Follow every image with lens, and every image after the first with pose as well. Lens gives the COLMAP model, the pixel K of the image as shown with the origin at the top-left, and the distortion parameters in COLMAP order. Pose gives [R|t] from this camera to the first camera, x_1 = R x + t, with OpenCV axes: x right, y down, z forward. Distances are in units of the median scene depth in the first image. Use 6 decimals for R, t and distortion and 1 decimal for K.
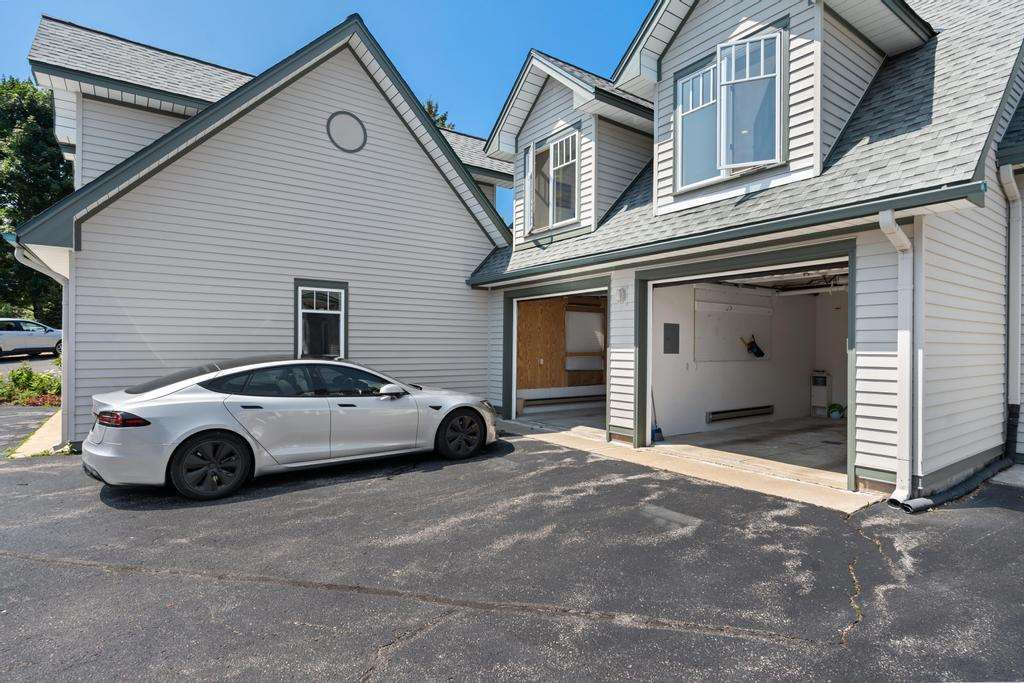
lens RADIAL K [[521.1, 0, 509.3], [0, 521.1, 347.7], [0, 0, 1]] dist [-0.002294, -0.001307]
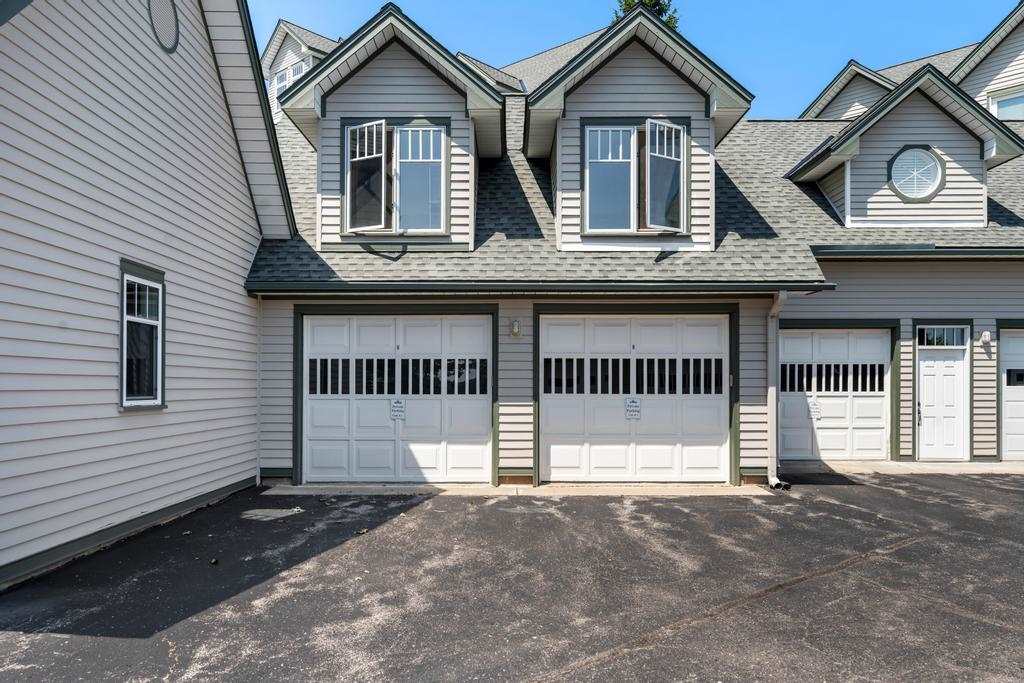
lens RADIAL K [[764.2, 0, 495.9], [0, 764.2, 384.2], [0, 0, 1]] dist [-0.004448, 0.003523]
pose [[0.585885, -0.002319, 0.810391, -1.232400], [0.002882, 0.999996, 0.000778, 0.001714], [-0.810389, 0.001880, 0.585889, 0.303508]]
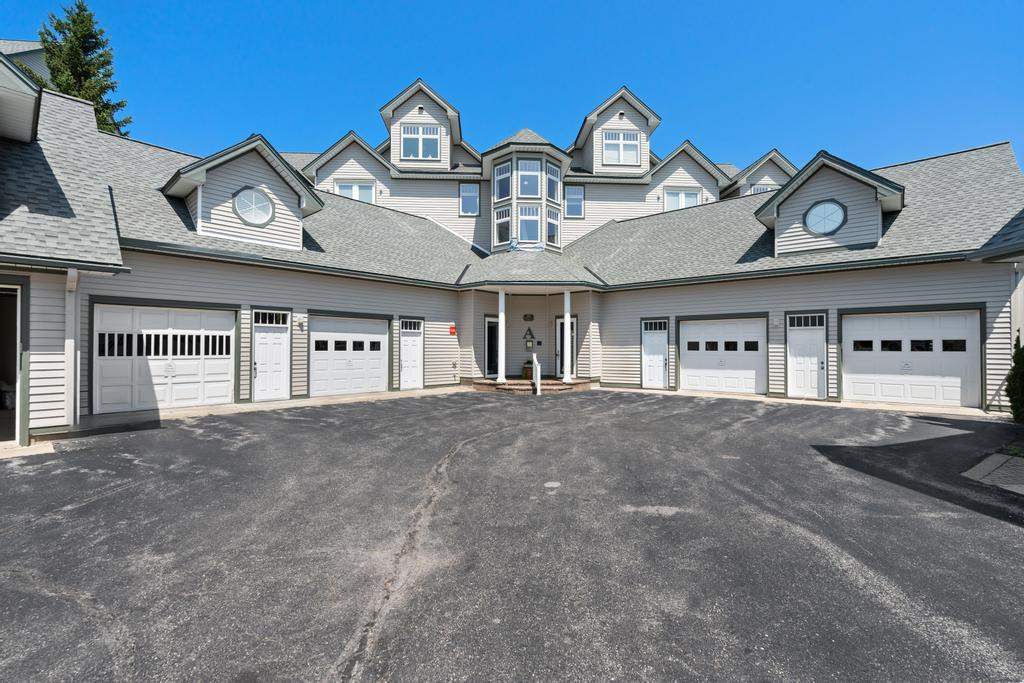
lens RADIAL K [[451.4, 0, 511.7], [0, 451.4, 343.0], [0, 0, 1]] dist [-0.010129, 0.001339]
pose [[-0.224700, 0.007773, 0.974397, -0.812445], [-0.000180, 0.999968, -0.008018, -0.007028], [-0.974428, -0.001977, -0.224691, -0.052374]]
